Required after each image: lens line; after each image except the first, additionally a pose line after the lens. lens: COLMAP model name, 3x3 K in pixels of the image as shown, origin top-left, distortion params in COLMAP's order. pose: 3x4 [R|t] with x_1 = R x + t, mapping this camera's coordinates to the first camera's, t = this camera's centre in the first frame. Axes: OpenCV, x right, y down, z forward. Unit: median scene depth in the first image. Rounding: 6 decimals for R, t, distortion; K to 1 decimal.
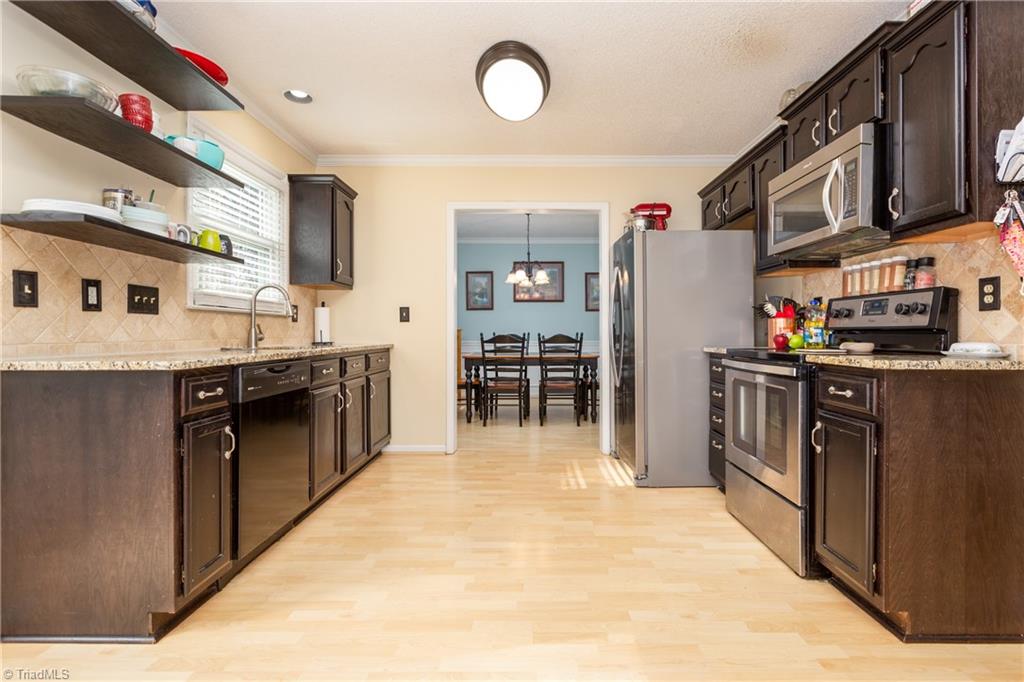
lens RADIAL K [[469.4, 0, 515.8], [0, 469.4, 336.8], [0, 0, 1]] dist [-0.002970, -0.000640]
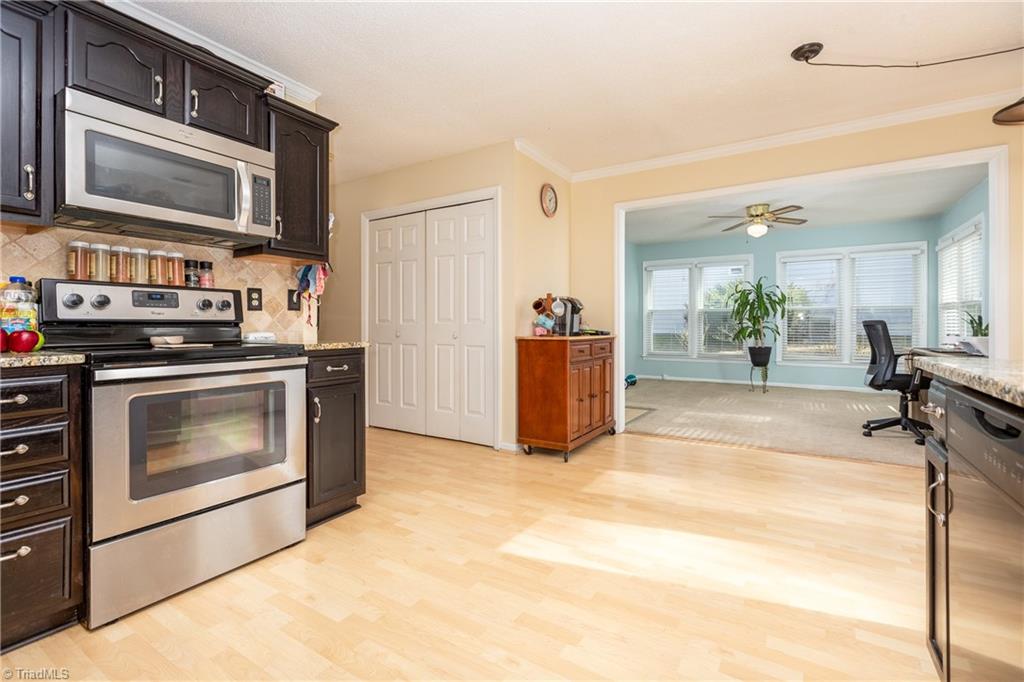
lens RADIAL K [[469.4, 0, 520.5], [0, 469.4, 321.9], [0, 0, 1]] dist [-0.002970, -0.000640]
pose [[-0.867532, 0.004440, 0.497362, -0.444084], [0.005337, 0.999986, 0.000382, -0.015836], [-0.497353, 0.002986, -0.867543, 1.842118]]
